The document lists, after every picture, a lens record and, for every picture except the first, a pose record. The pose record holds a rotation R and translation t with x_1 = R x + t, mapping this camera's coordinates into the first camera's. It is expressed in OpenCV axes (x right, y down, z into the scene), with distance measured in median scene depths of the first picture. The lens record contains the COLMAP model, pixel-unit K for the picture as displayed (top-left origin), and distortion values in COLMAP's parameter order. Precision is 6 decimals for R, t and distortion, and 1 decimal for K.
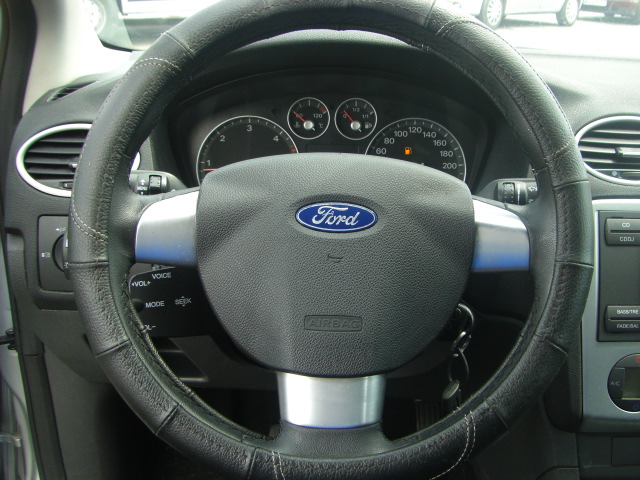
lens RADIAL K [[721.5, 0, 373.8], [0, 721.5, 241.8], [0, 0, 1]] dist [-0.181610, 0.102473]
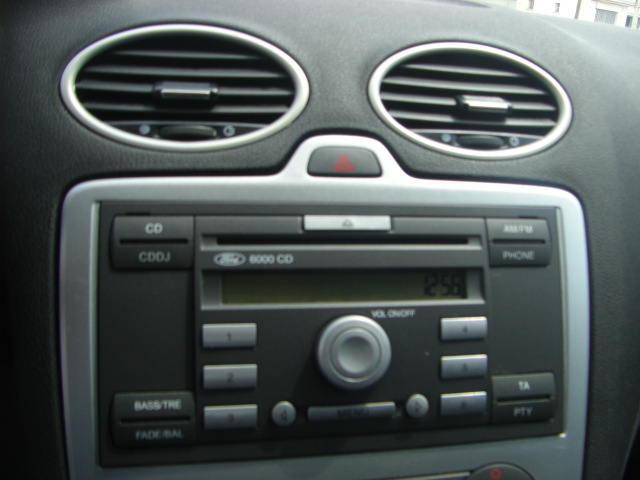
lens RADIAL K [[721.5, 0, 373.8], [0, 721.5, 241.8], [0, 0, 1]] dist [-0.181610, 0.102473]
pose [[0.983025, -0.016828, 0.182700, 0.411933], [0.027067, 0.998190, -0.053695, 0.016046], [-0.181466, 0.057729, 0.981701, 0.477088]]
